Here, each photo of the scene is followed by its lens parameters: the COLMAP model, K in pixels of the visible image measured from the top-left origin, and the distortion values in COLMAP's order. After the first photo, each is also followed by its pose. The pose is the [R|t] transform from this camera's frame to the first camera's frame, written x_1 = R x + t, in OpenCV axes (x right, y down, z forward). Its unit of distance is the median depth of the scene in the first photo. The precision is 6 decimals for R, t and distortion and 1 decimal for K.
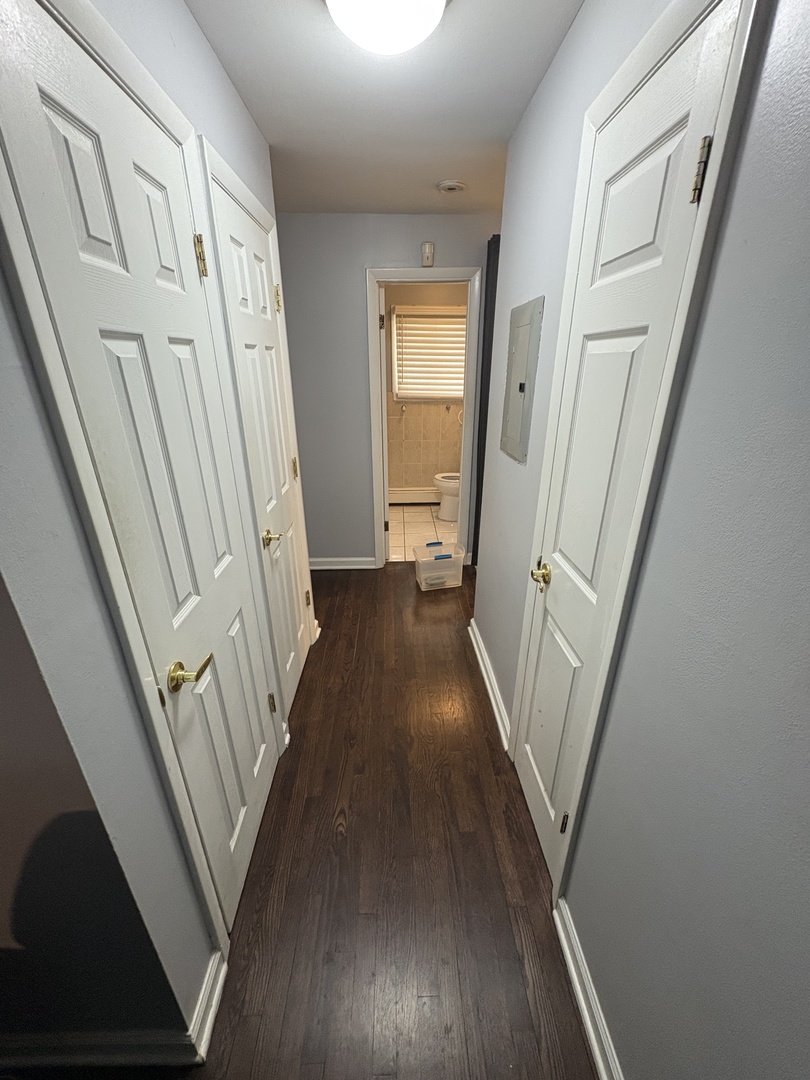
lens RADIAL K [[433.3, 0, 406.9], [0, 433.3, 546.4], [0, 0, 1]] dist [-0.000366, 0.000078]
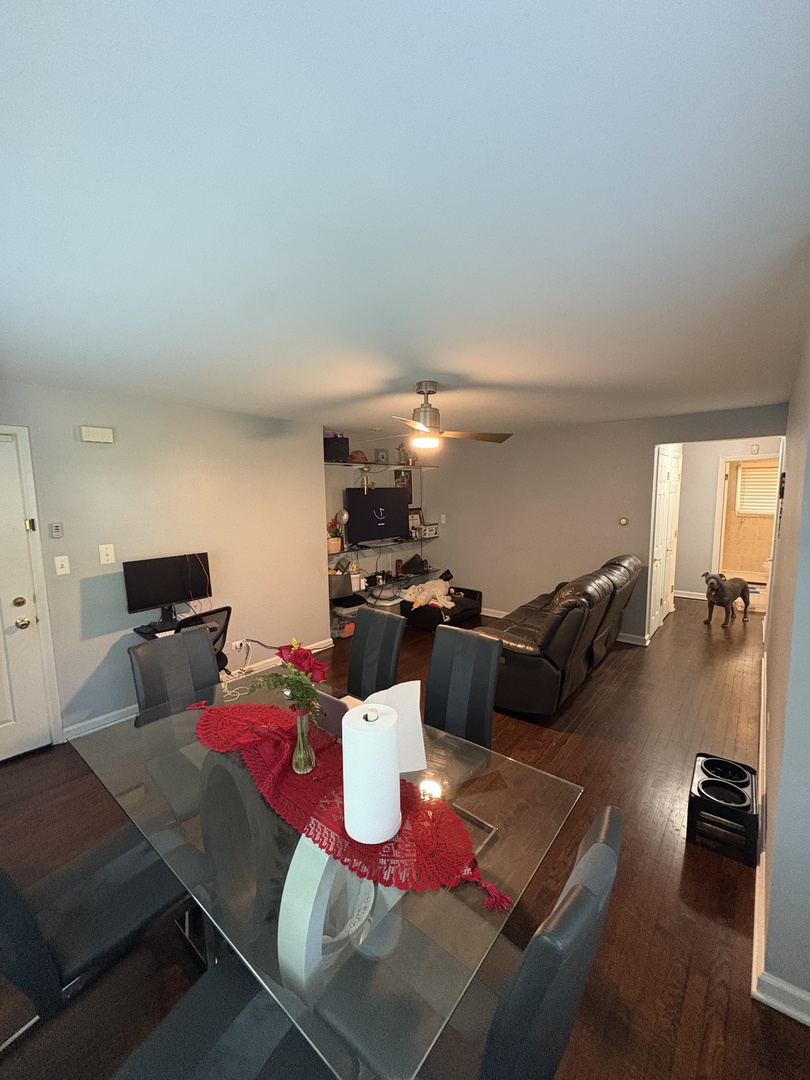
lens RADIAL K [[433.3, 0, 404.0], [0, 433.3, 538.8], [0, 0, 1]] dist [-0.000366, 0.000078]
pose [[0.744773, 0.064651, -0.664179, 0.125861], [-0.237933, 0.955608, -0.173787, 0.317827], [0.623459, 0.287462, 0.727093, -0.910758]]
